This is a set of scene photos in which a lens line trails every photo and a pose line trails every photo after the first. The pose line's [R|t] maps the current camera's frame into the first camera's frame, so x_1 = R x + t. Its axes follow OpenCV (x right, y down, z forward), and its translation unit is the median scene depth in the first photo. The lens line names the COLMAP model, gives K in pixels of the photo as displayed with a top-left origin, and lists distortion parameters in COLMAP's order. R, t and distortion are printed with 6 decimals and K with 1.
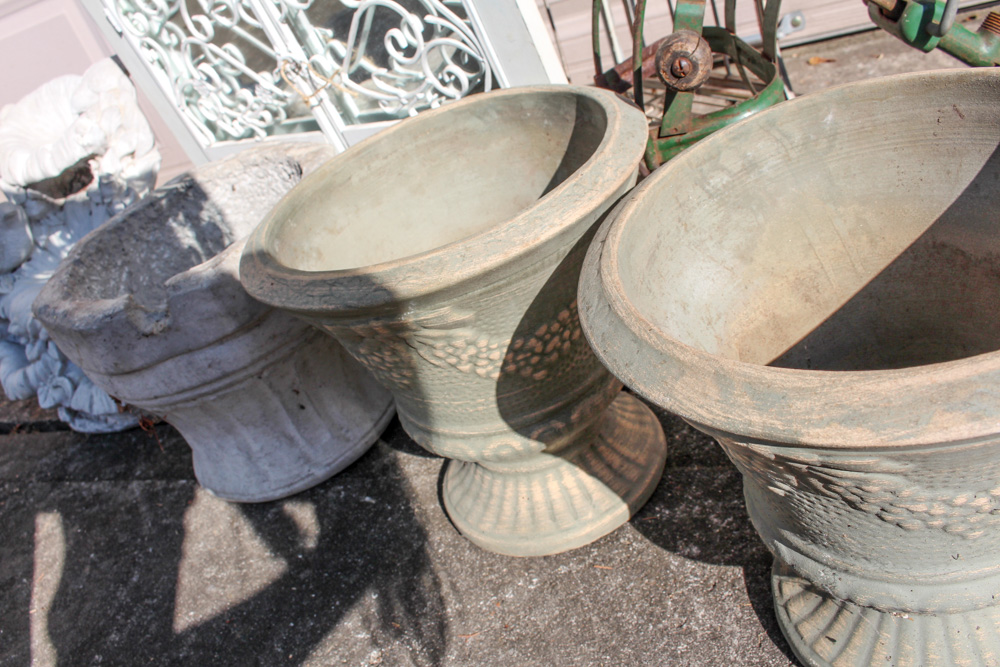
lens RADIAL K [[904.0, 0, 493.1], [0, 904.0, 329.8], [0, 0, 1]] dist [-0.145528, 0.111133]
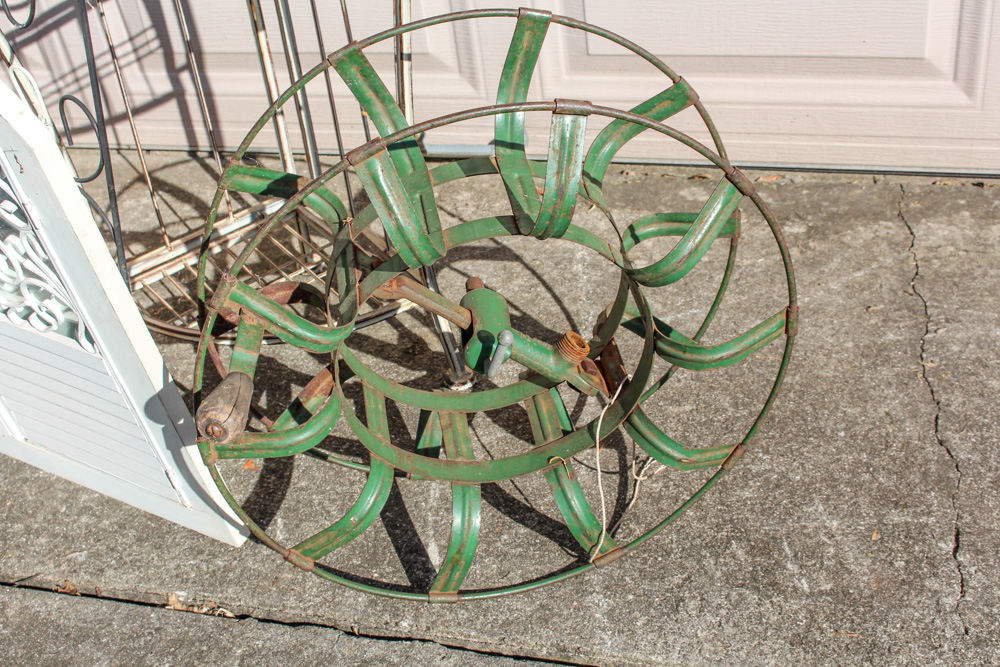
lens RADIAL K [[1336.2, 0, 494.0], [0, 1336.2, 342.3], [0, 0, 1]] dist [-0.069980, 0.000000]
pose [[0.971360, 0.133036, 0.196877, 0.164789], [-0.150719, 0.985520, 0.077675, -0.473647], [-0.183693, -0.105124, 0.977346, -0.607001]]
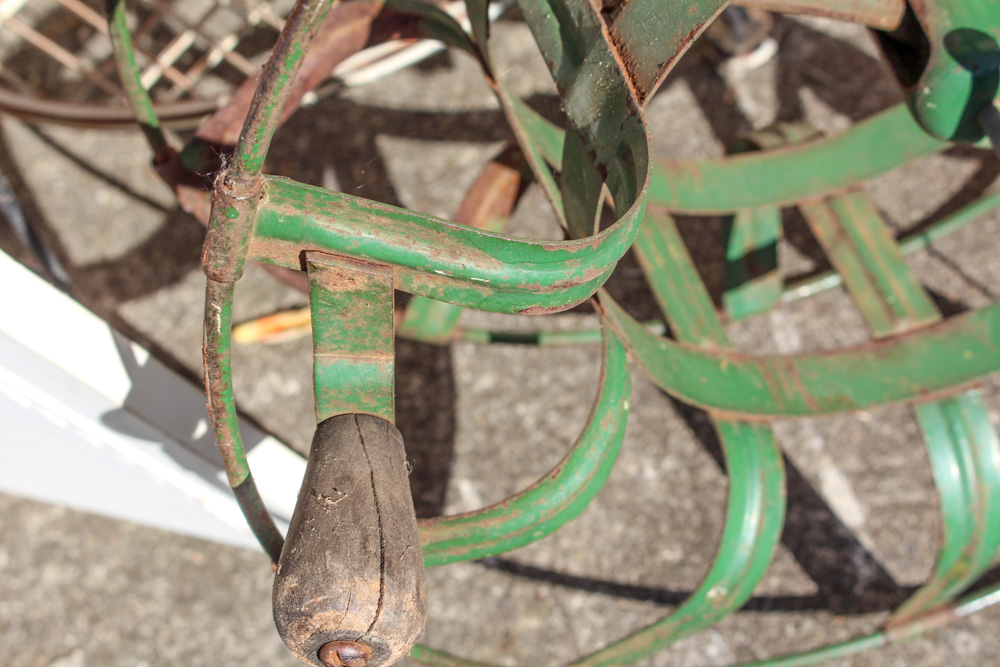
lens RADIAL K [[1738.2, 0, 499.9], [0, 1738.2, 332.9], [0, 0, 1]] dist [-0.032436, 0.000000]
pose [[0.971675, -0.185555, 0.146344, 0.152732], [0.117316, 0.916314, 0.382892, -0.542203], [-0.205144, -0.354878, 0.912128, 0.292359]]
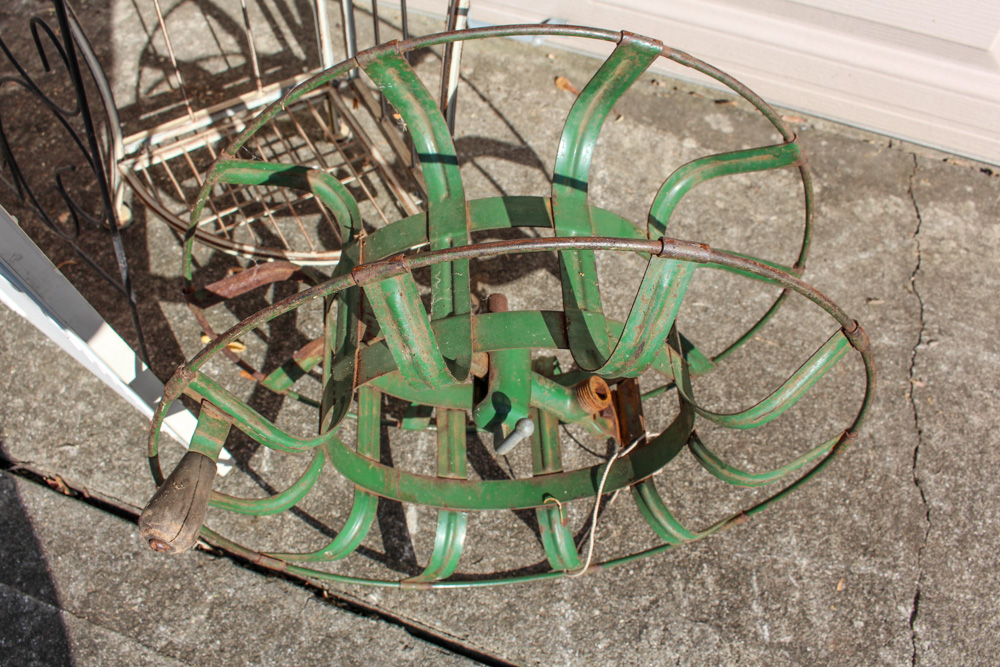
lens RADIAL K [[904.0, 0, 488.6], [0, 904.0, 330.2], [0, 0, 1]] dist [-0.145528, 0.111133]
pose [[0.937222, 0.215912, 0.273855, 0.185306], [-0.311071, 0.872571, 0.376637, -0.762262], [-0.157637, -0.438181, 0.884957, 0.158116]]
